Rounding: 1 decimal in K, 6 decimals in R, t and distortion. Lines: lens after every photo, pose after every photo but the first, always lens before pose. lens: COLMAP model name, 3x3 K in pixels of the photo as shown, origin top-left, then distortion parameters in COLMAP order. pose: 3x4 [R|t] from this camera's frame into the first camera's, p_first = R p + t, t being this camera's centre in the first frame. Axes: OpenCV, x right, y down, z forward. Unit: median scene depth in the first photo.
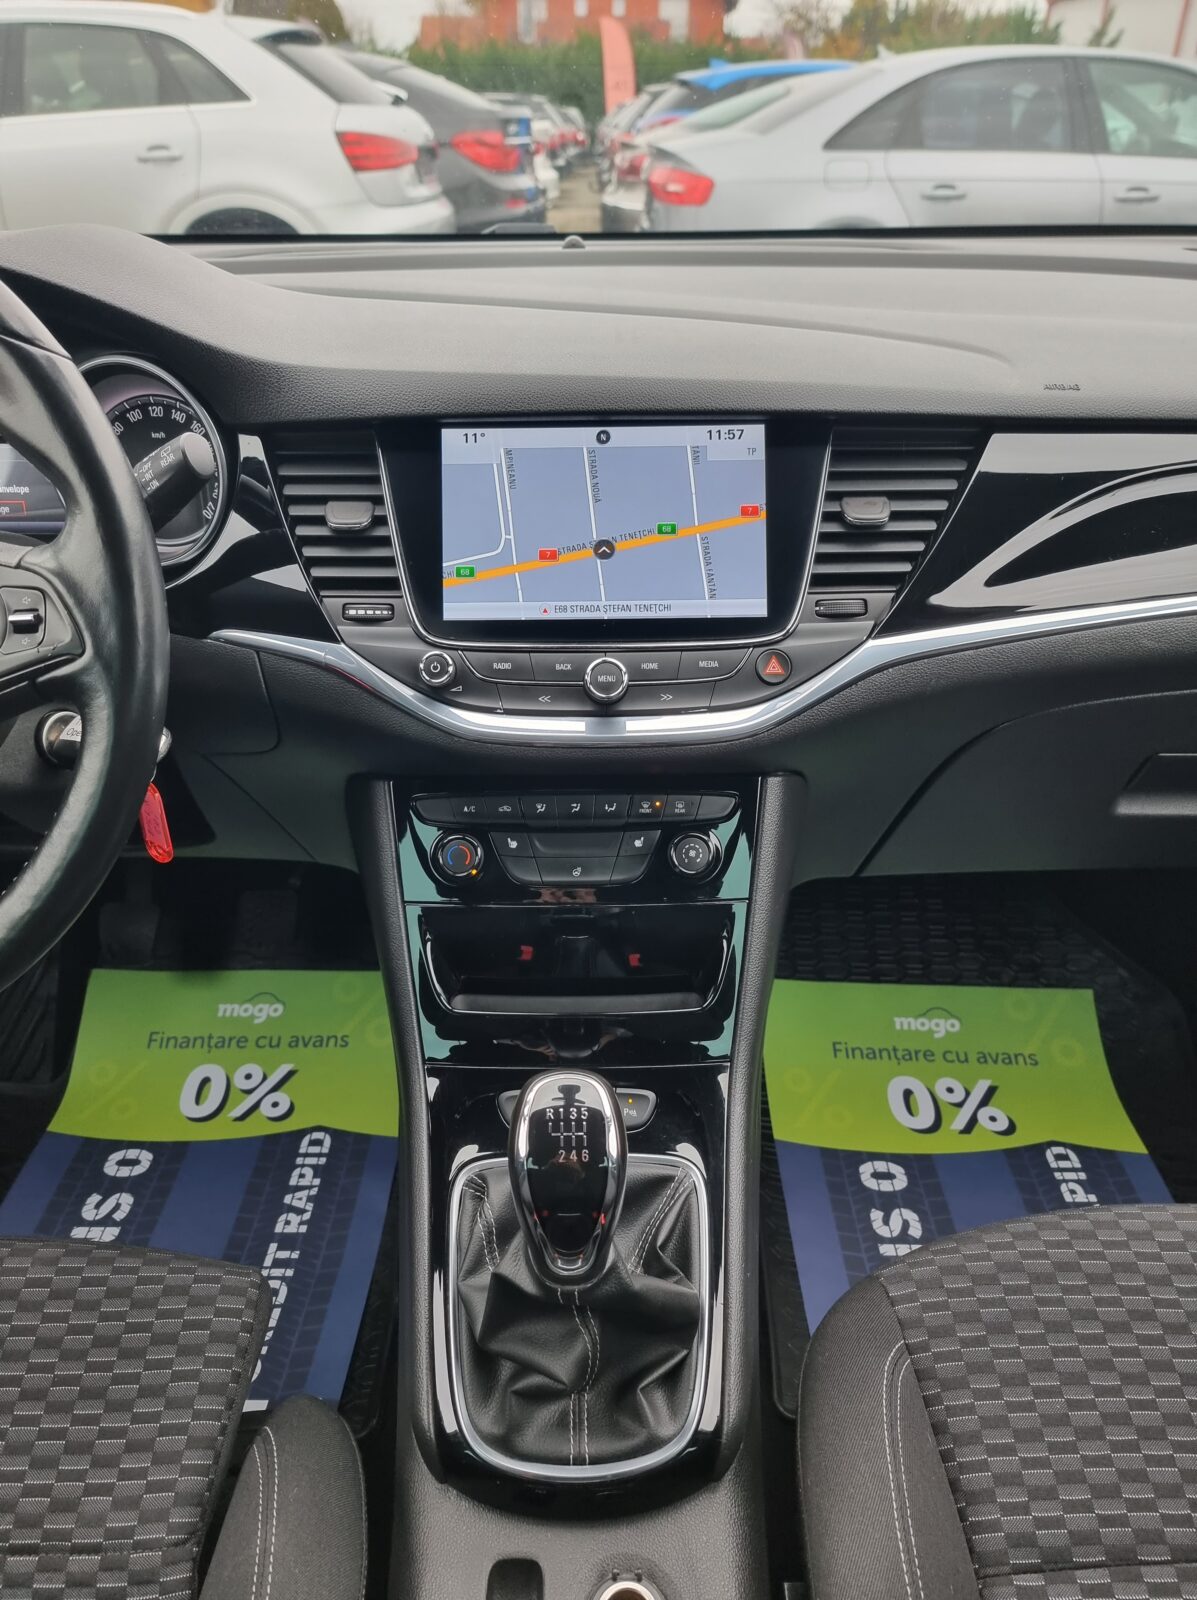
lens RADIAL K [[1112.8, 0, 571.0], [0, 1112.8, 791.8], [0, 0, 1]] dist [0.081255, -0.073325]
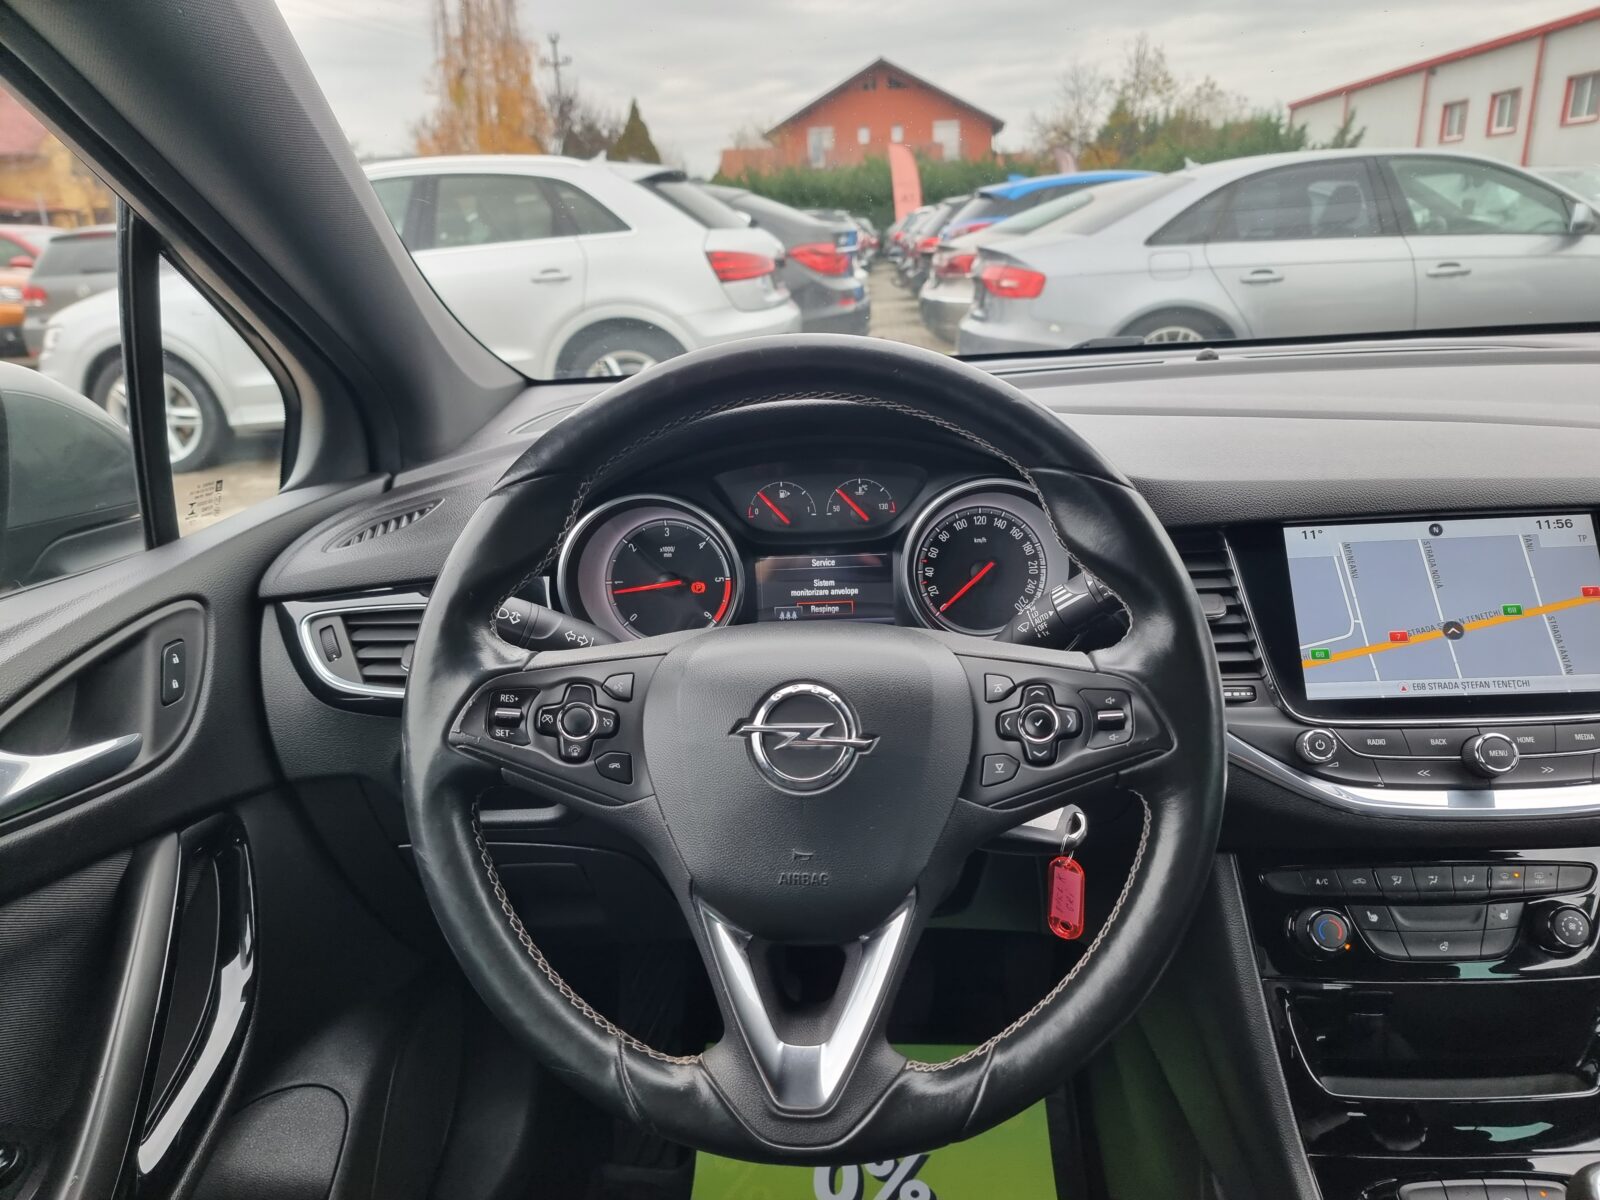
lens RADIAL K [[1112.8, 0, 805.1], [0, 1112.8, 605.7], [0, 0, 1]] dist [0.081255, -0.073325]
pose [[0.998379, -0.026792, -0.050215, -0.488741], [0.015747, 0.977867, -0.208636, -0.022298], [0.054694, 0.207507, 0.976703, -0.086383]]
